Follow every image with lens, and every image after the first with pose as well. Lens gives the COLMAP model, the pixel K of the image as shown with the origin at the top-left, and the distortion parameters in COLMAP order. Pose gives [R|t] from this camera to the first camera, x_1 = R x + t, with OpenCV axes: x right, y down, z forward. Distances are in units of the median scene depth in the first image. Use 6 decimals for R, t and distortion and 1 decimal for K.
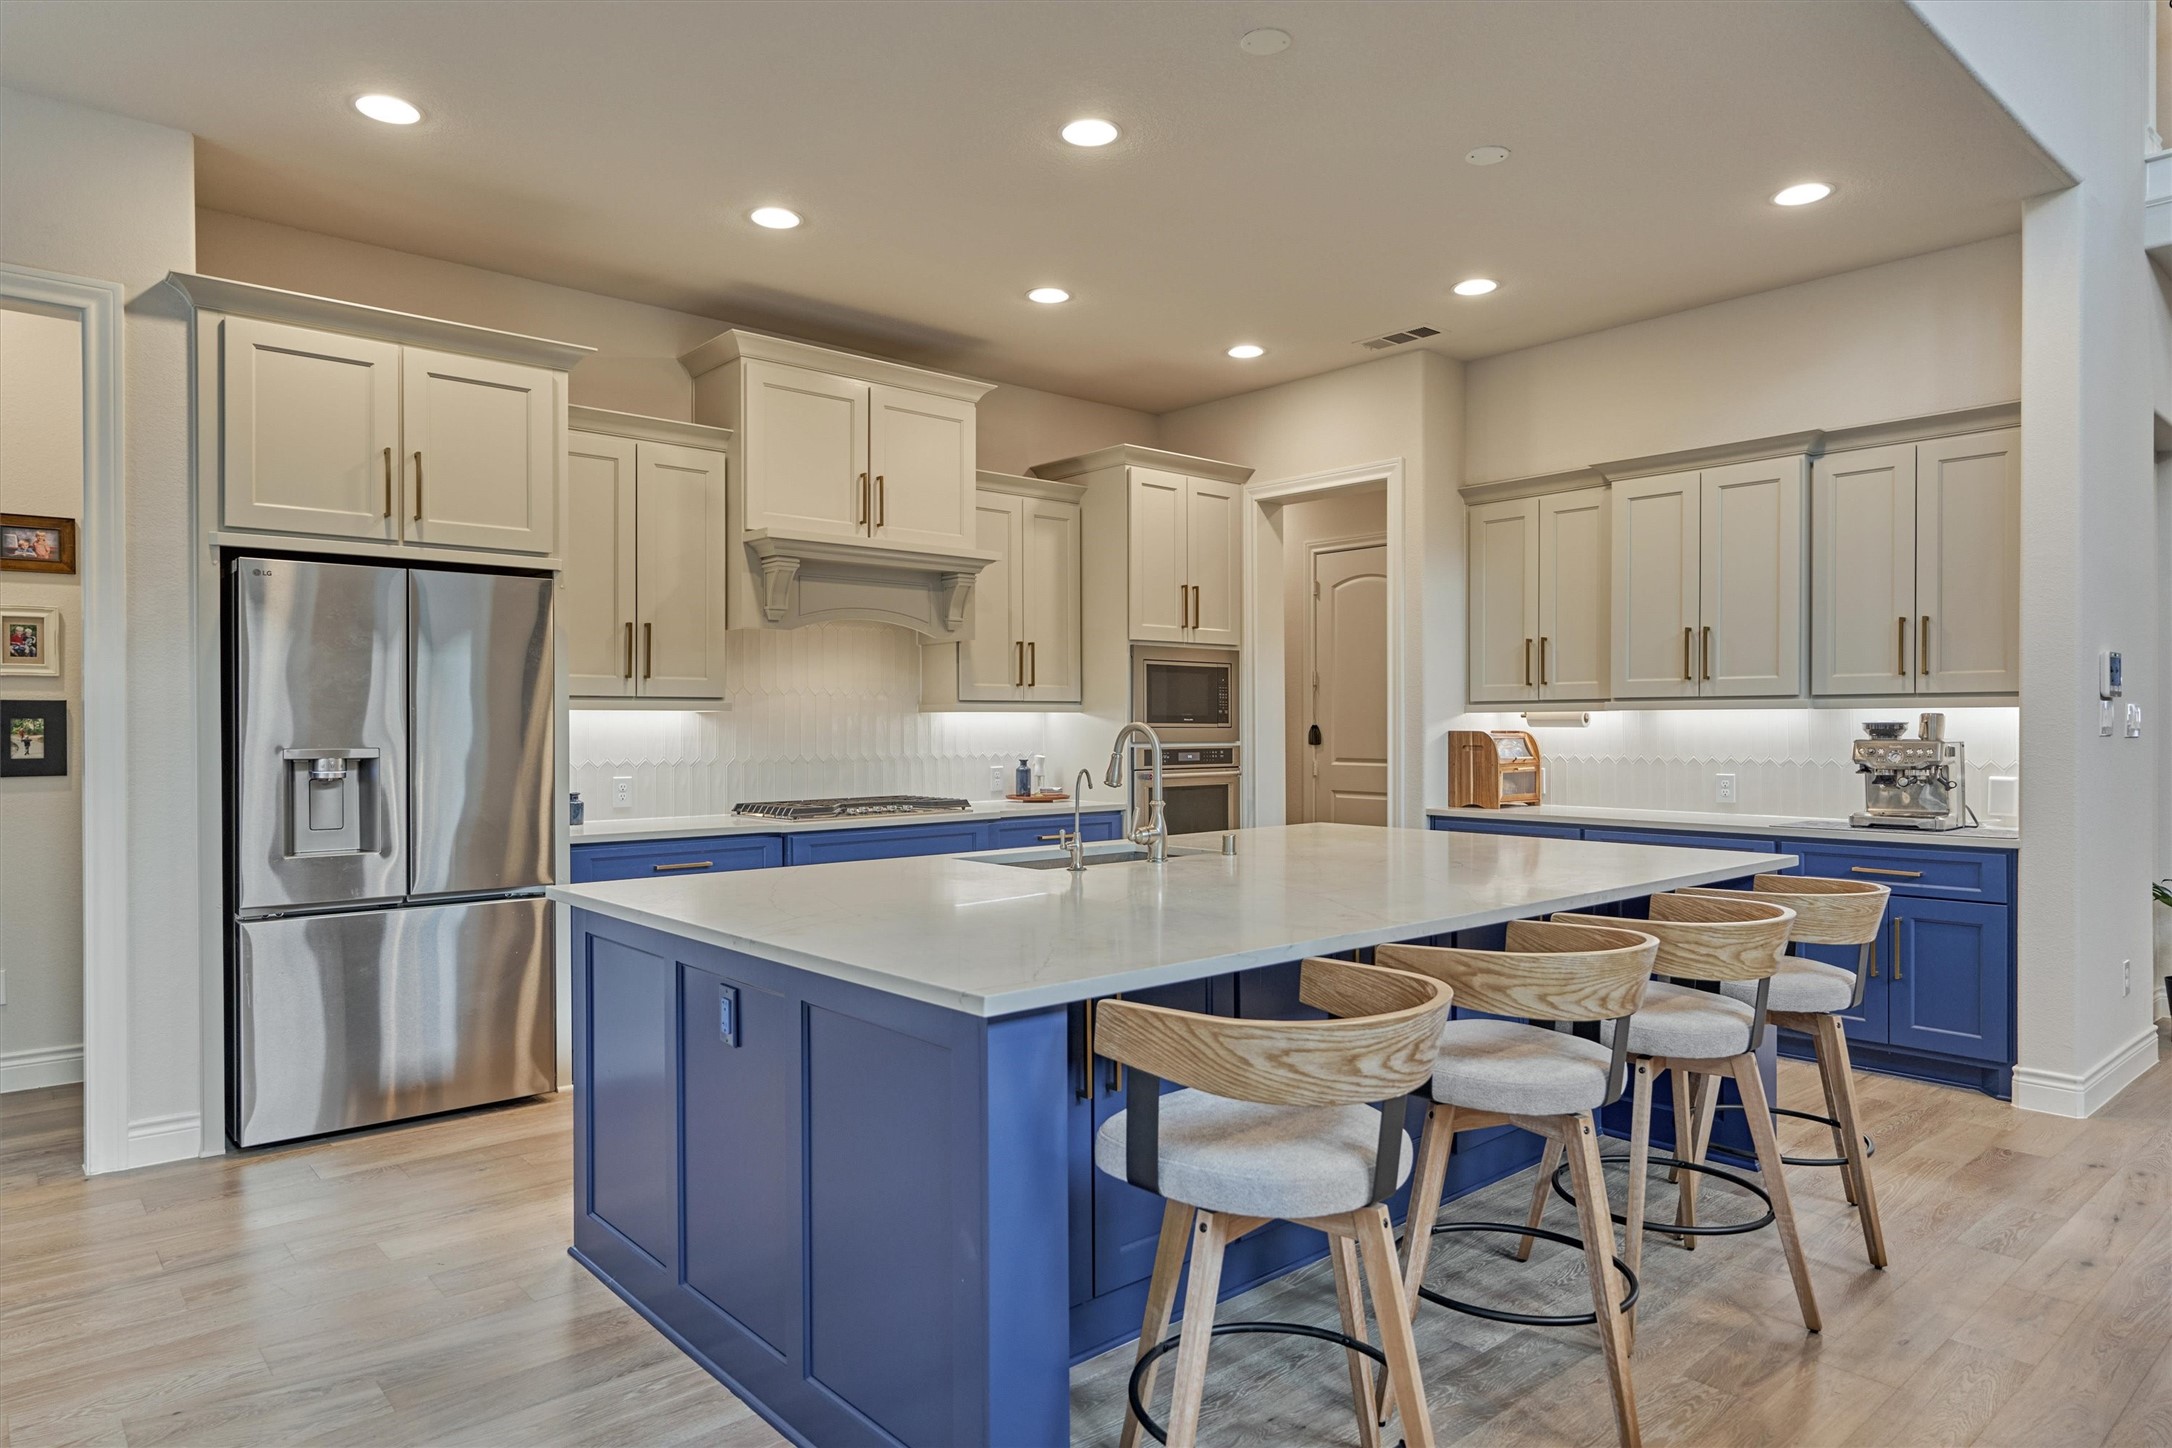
lens RADIAL K [[1293.0, 0, 1086.0], [0, 1293.0, 724.0], [0, 0, 1]] dist [0.000309, 0.001580]
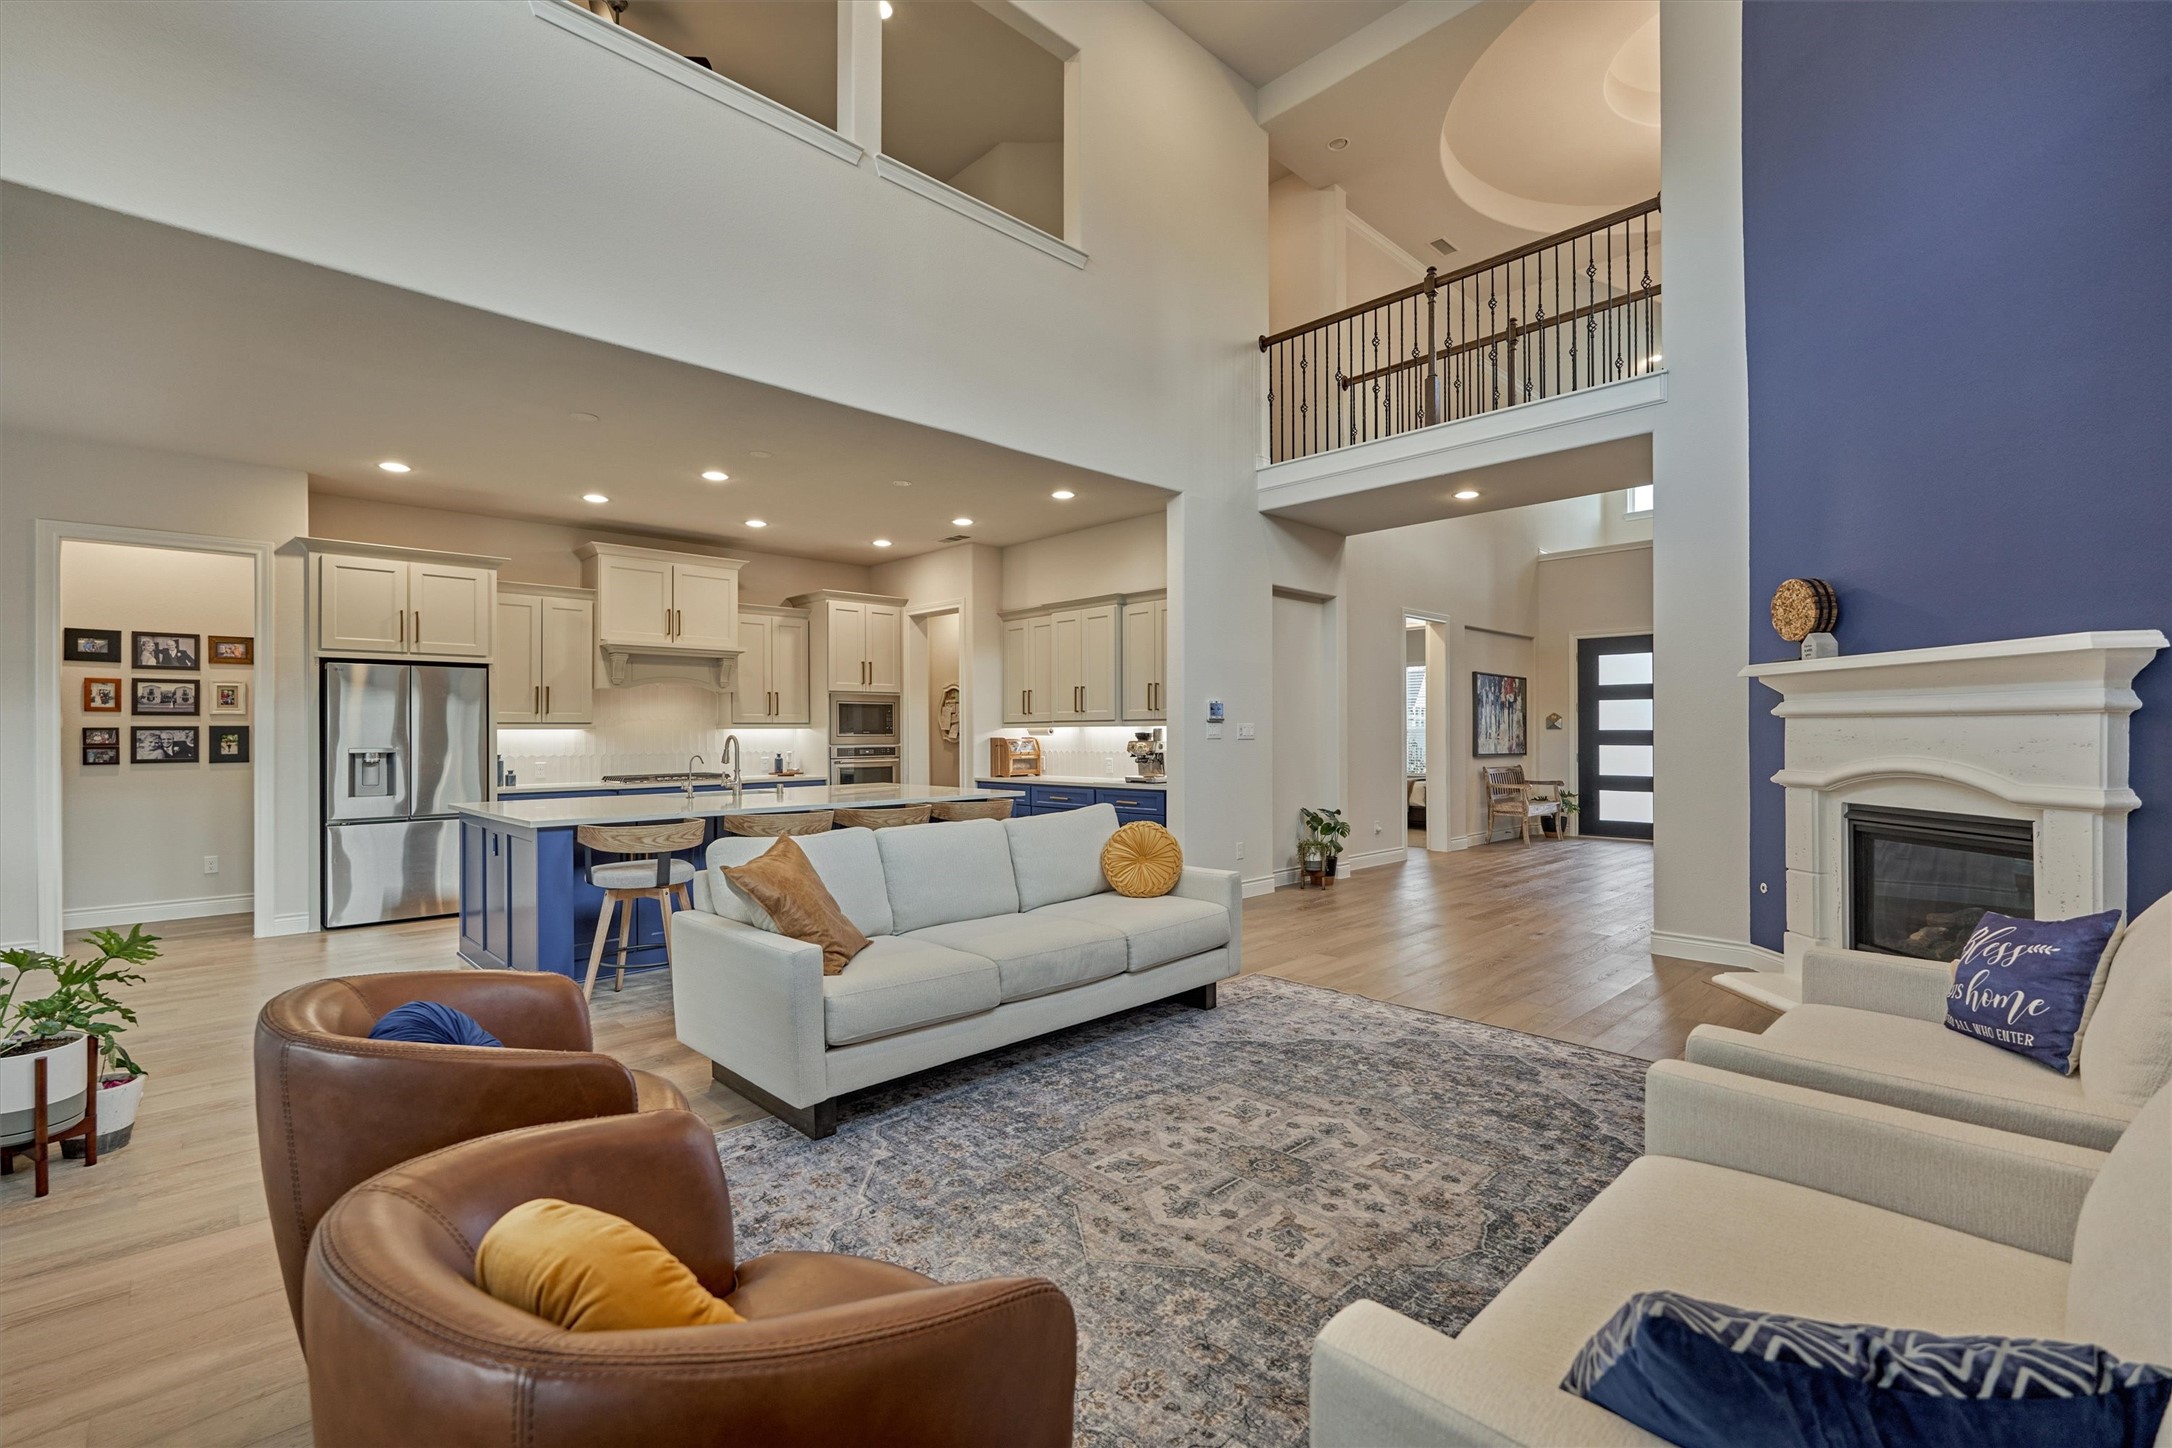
lens RADIAL K [[948.5, 0, 1086.0], [0, 948.5, 724.0], [0, 0, 1]] dist [0.000857, 0.000288]
pose [[0.998928, -0.003862, 0.046122, 0.404625], [0.004295, 0.999948, -0.009293, -0.001401], [-0.046083, 0.009481, 0.998893, -0.488105]]
